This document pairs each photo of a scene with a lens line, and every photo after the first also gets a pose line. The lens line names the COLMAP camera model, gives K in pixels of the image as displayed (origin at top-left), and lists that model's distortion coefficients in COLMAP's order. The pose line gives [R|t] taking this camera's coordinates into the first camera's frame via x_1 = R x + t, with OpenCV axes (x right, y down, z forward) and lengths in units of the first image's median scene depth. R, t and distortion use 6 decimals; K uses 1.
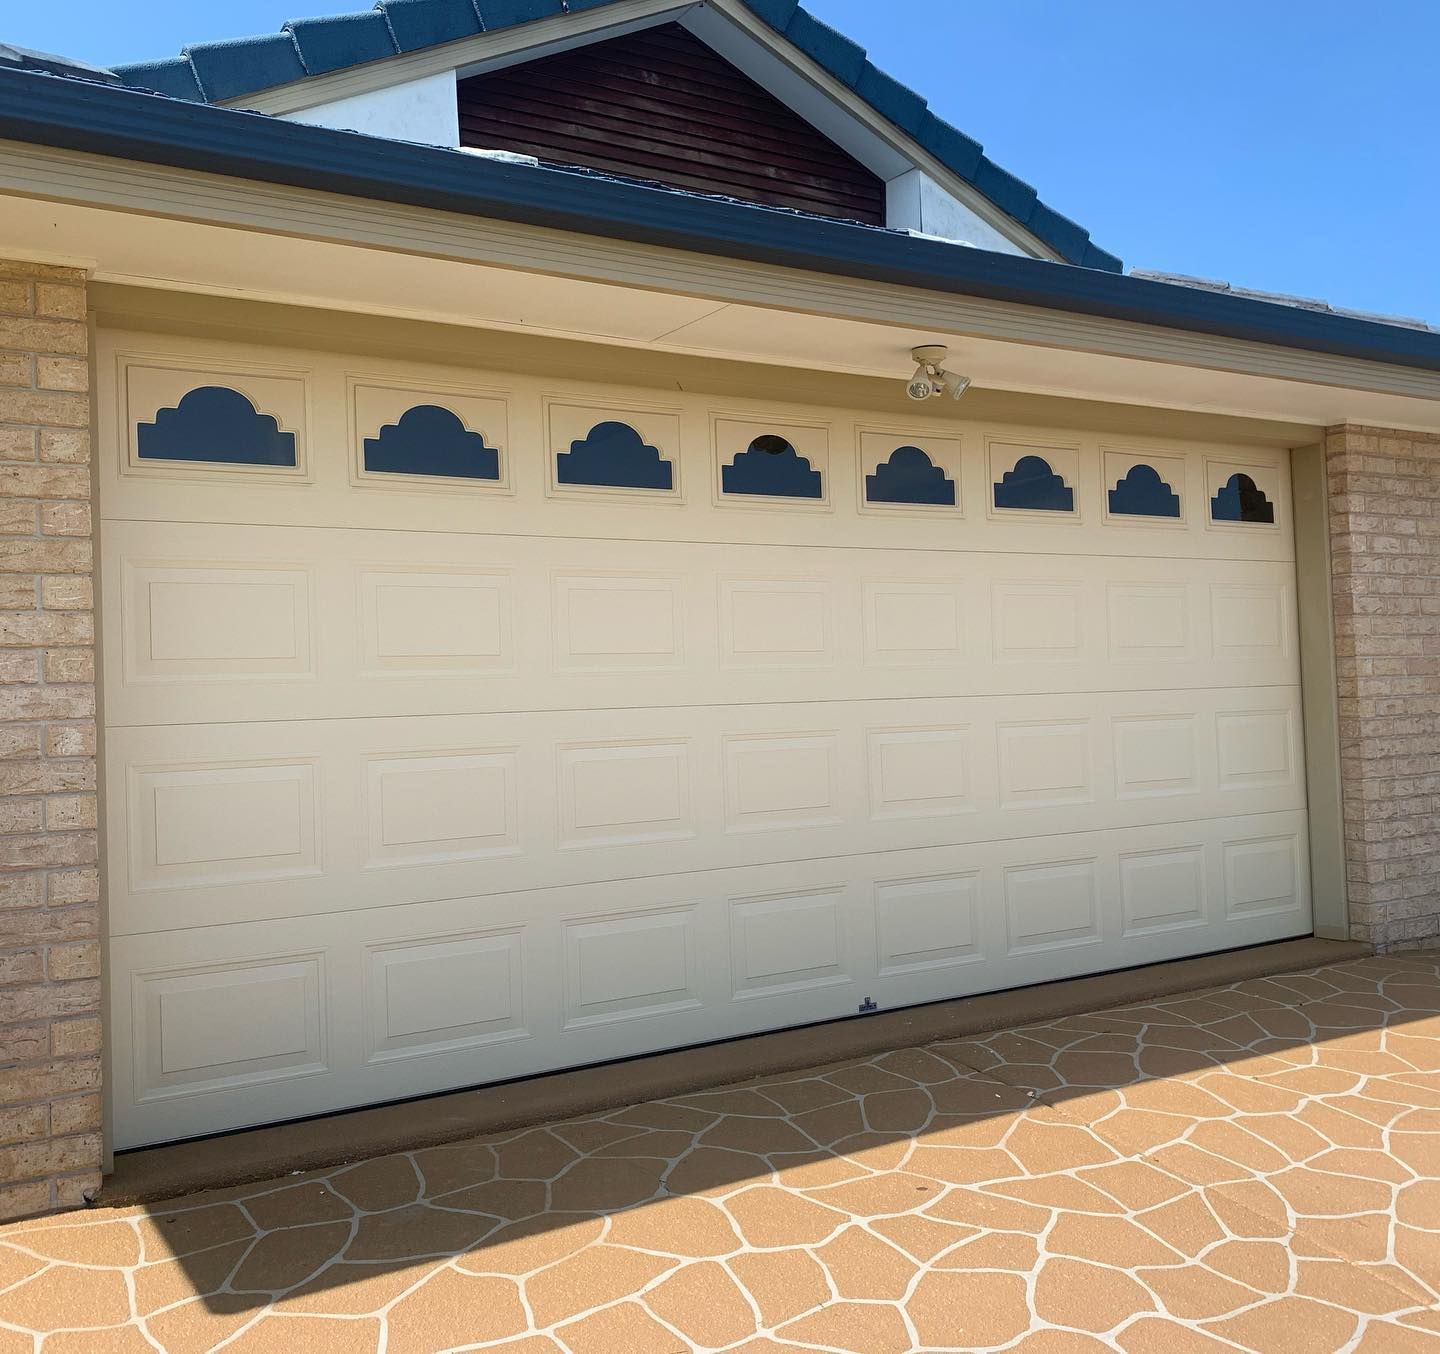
lens RADIAL K [[1821.2, 0, 719.4], [0, 1821.2, 700.8], [0, 0, 1]] dist [-0.051773, 0.009781]
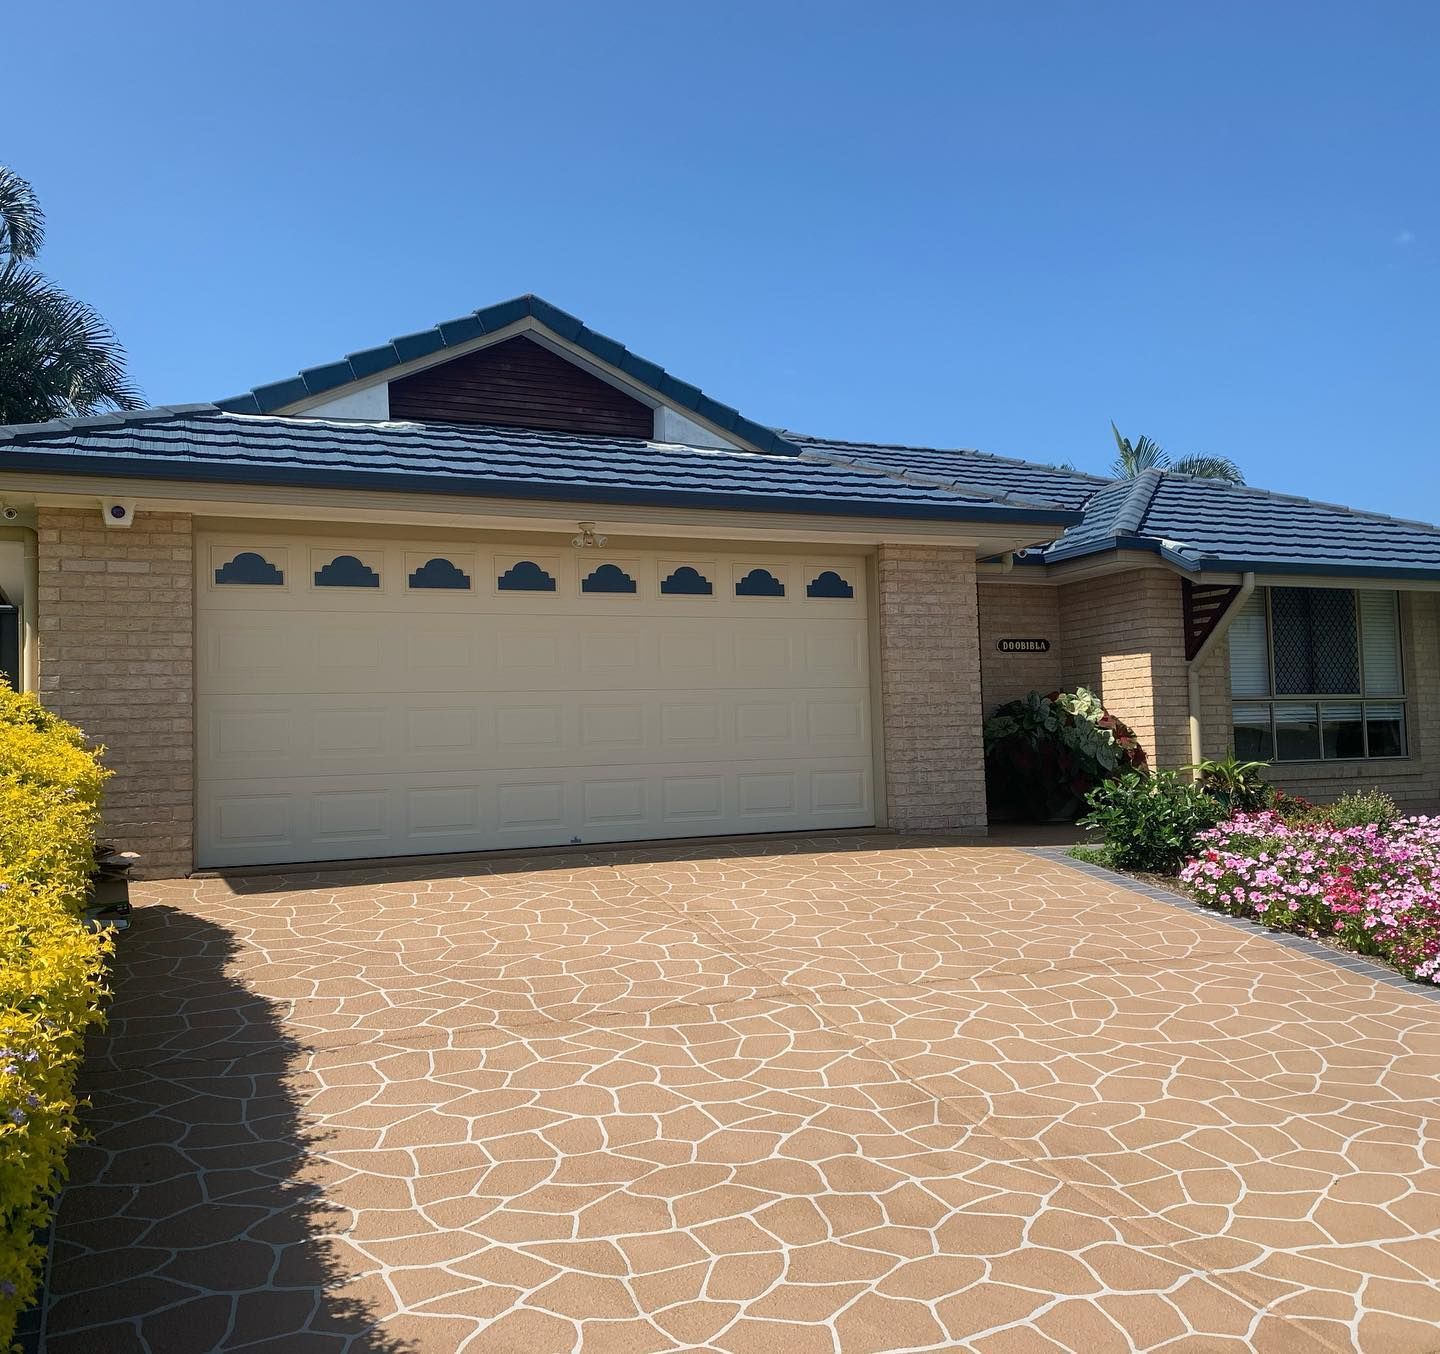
lens RADIAL K [[1712.9, 0, 720.0], [0, 1712.9, 677.0], [0, 0, 1]] dist [0.018679, -0.768235]
pose [[0.995232, -0.002290, -0.097511, 0.351117], [-0.001191, 0.999364, -0.035627, 0.043298], [0.097531, 0.035573, 0.994597, -0.734244]]
